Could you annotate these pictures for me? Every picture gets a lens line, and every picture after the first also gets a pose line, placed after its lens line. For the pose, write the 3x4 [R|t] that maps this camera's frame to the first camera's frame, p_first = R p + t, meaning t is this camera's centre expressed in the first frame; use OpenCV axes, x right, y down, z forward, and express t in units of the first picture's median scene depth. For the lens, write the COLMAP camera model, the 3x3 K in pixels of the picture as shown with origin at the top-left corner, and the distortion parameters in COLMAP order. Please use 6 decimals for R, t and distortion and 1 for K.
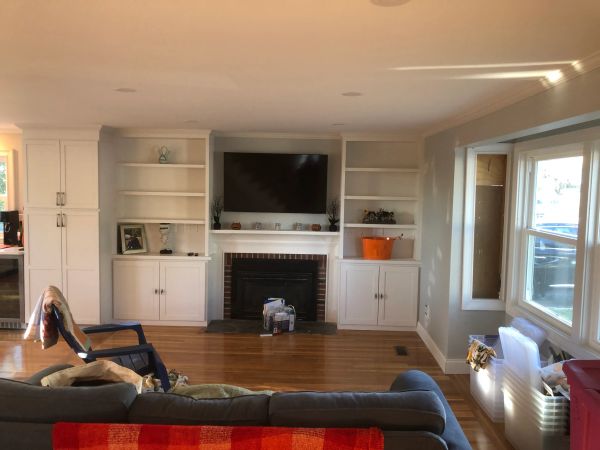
lens RADIAL K [[487.7, 0, 299.1], [0, 487.7, 221.0], [0, 0, 1]] dist [0.060232, -0.082566]
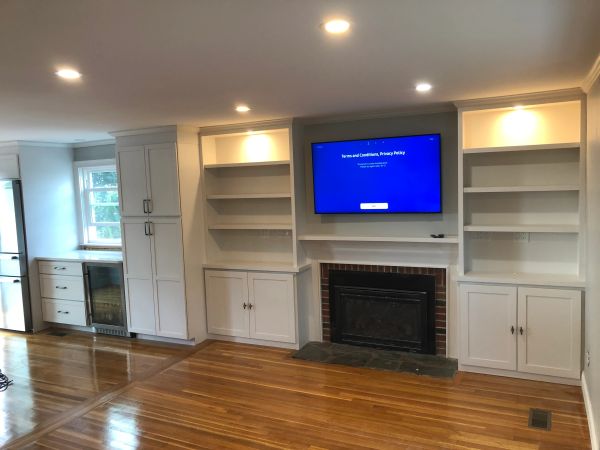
lens RADIAL K [[489.6, 0, 303.2], [0, 489.6, 225.8], [0, 0, 1]] dist [0.079673, -0.114610]
pose [[0.911347, -0.016411, -0.411313, 0.173766], [0.024076, 0.999620, 0.013461, -0.011340], [0.410935, -0.022170, 0.911395, 0.230571]]
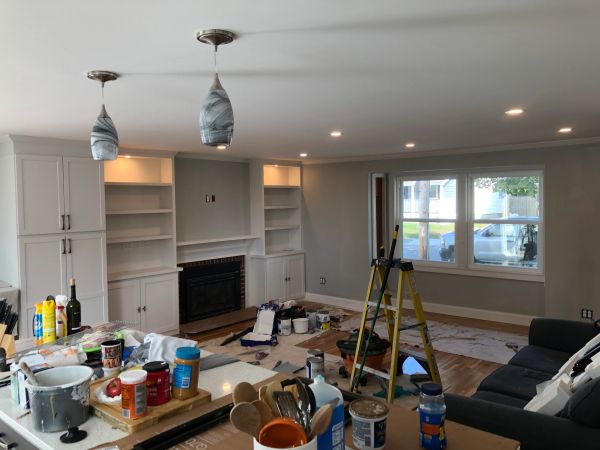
lens RADIAL K [[494.7, 0, 297.8], [0, 494.7, 217.9], [0, 0, 1]] dist [0.062181, -0.114429]
pose [[0.622843, -0.056989, 0.780269, -0.862602], [0.085867, 0.996298, 0.004224, -0.018730], [-0.777621, 0.064369, 0.625430, 0.102777]]
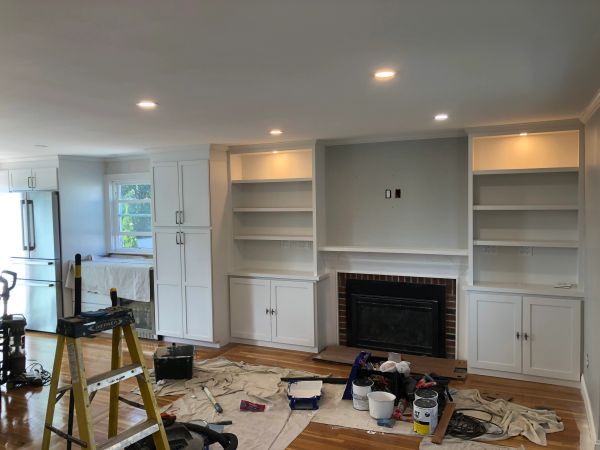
lens RADIAL K [[487.7, 0, 299.1], [0, 487.7, 221.0], [0, 0, 1]] dist [0.060232, -0.082566]
pose [[0.909133, -0.017326, -0.416144, 0.165460], [0.006767, 0.999617, -0.026835, -0.007120], [0.416450, 0.021580, 0.908902, 0.151060]]
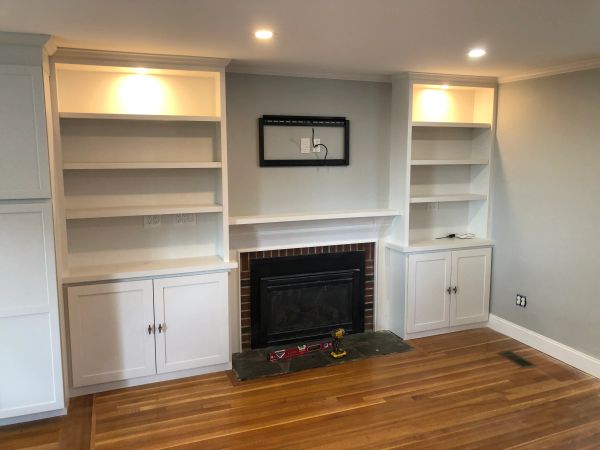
lens RADIAL K [[494.7, 0, 297.8], [0, 494.7, 217.9], [0, 0, 1]] dist [0.062181, -0.114429]
pose [[0.916768, -0.072796, 0.392730, -0.351820], [0.047117, 0.996096, 0.074649, -0.029018], [-0.396631, -0.049931, 0.916619, 0.373125]]
